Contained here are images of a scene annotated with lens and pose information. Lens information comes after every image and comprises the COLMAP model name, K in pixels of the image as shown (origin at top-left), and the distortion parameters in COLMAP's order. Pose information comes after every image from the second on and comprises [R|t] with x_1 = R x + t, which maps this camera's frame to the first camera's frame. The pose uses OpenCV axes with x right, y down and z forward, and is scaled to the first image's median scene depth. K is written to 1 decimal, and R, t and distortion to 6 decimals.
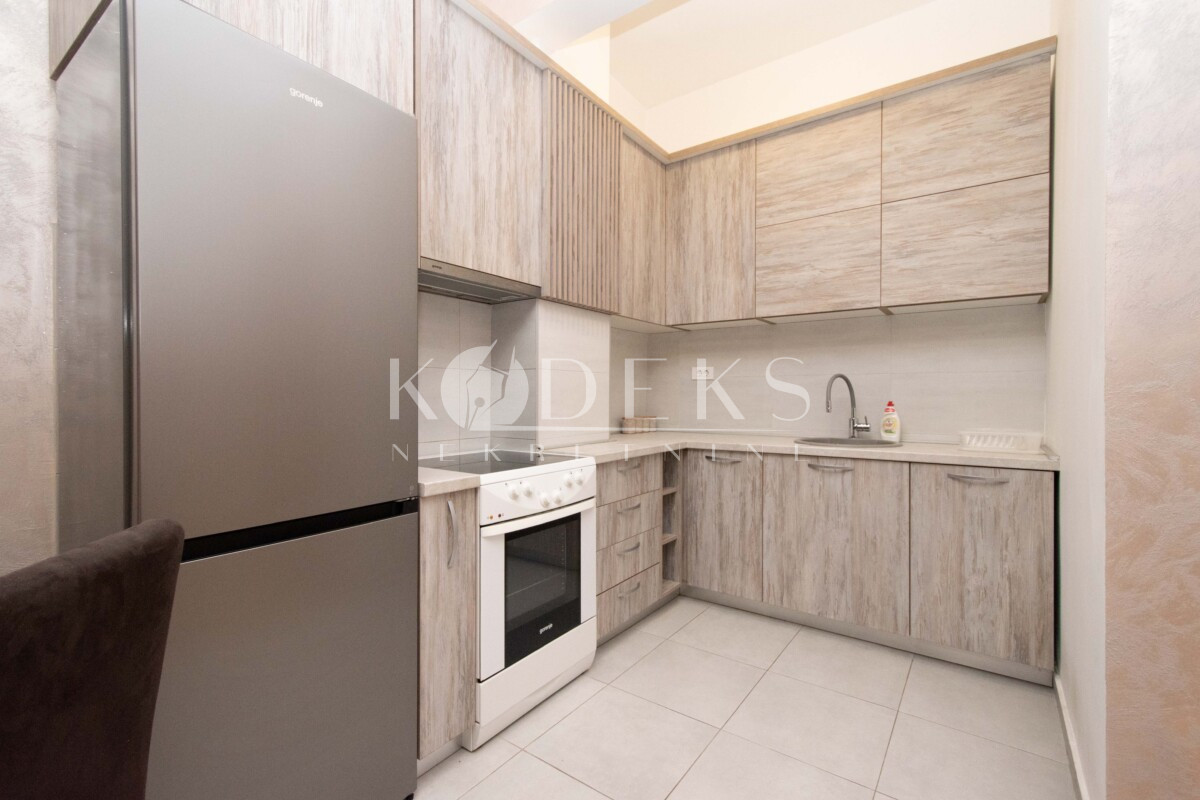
lens RADIAL K [[537.3, 0, 589.1], [0, 537.3, 394.4], [0, 0, 1]] dist [0.005074, -0.000502]
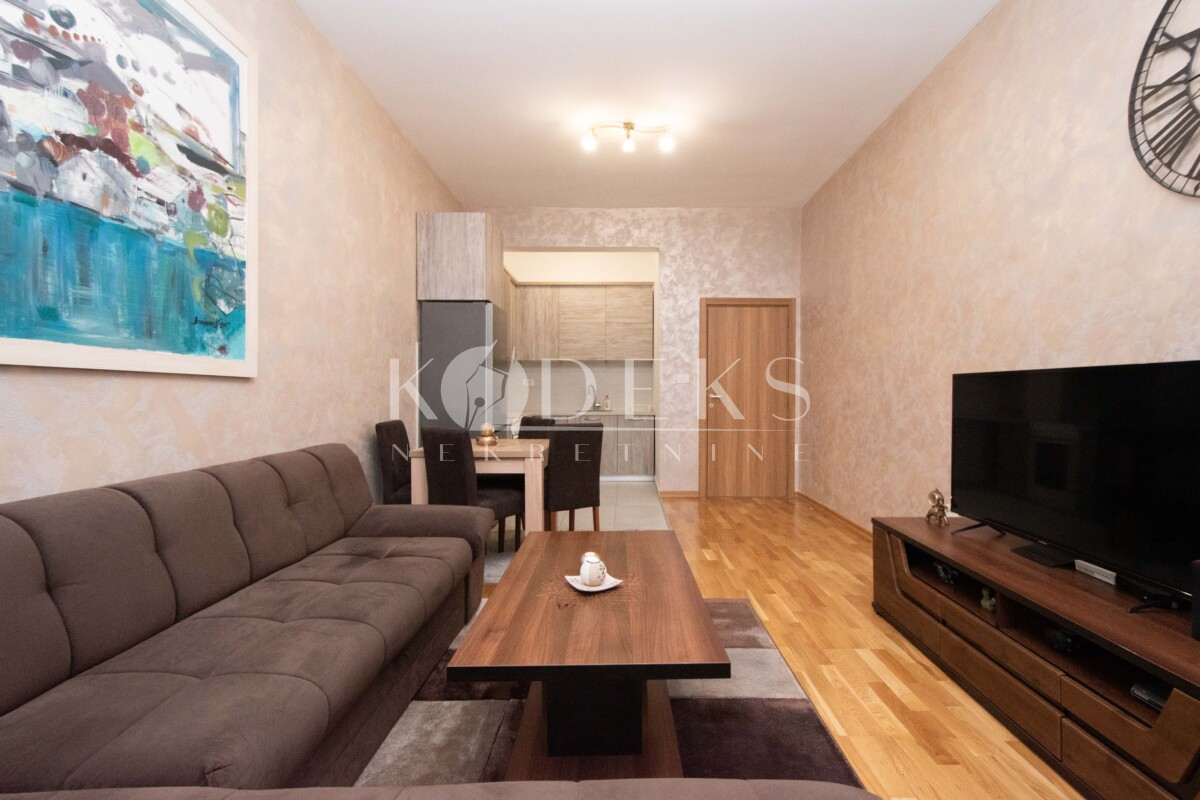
lens RADIAL K [[537.3, 0, 610.3], [0, 537.3, 398.2], [0, 0, 1]] dist [0.005074, -0.000502]
pose [[0.809874, -0.009040, 0.586534, -0.969402], [0.001579, 0.999911, 0.013232, -0.008164], [-0.586602, -0.009790, 0.809816, -1.138249]]
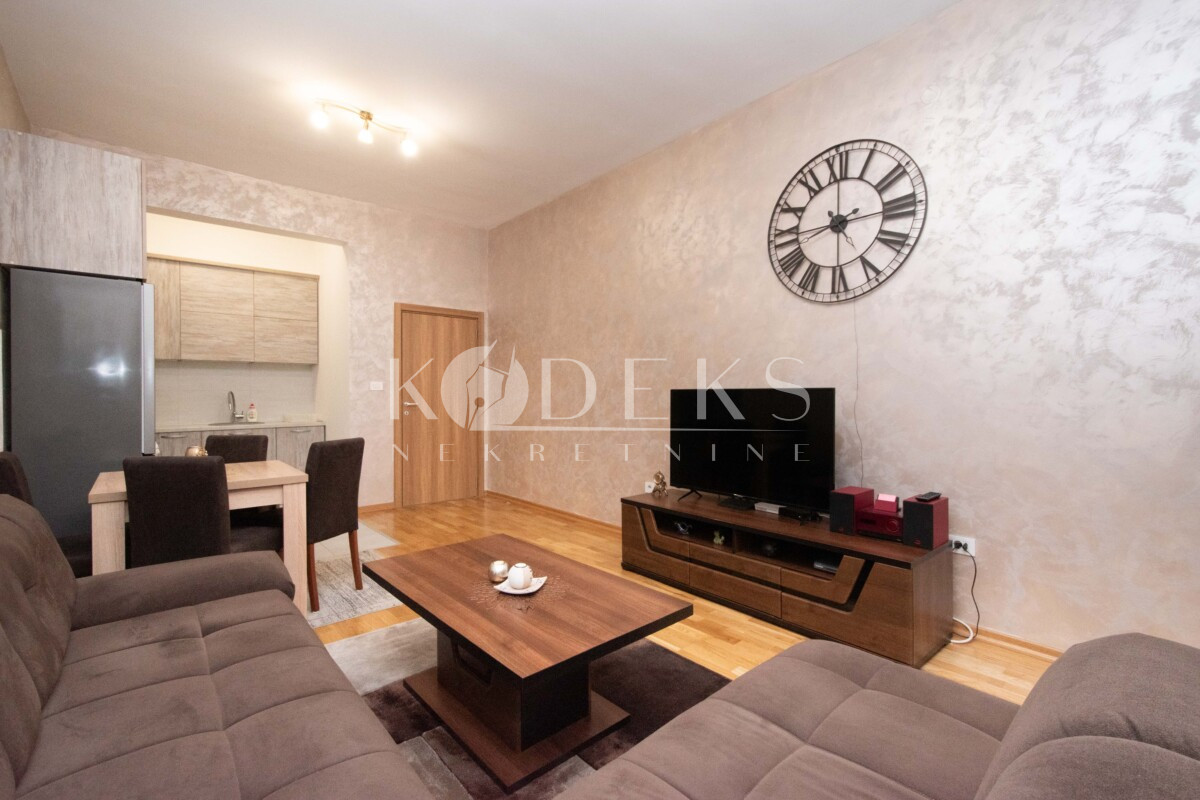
lens RADIAL K [[537.3, 0, 610.5], [0, 537.3, 398.9], [0, 0, 1]] dist [0.005074, -0.000502]
pose [[0.207252, -0.012906, 0.978202, -1.266894], [0.002768, 0.999917, 0.012606, -0.029876], [-0.978284, 0.000095, 0.207271, -0.865060]]
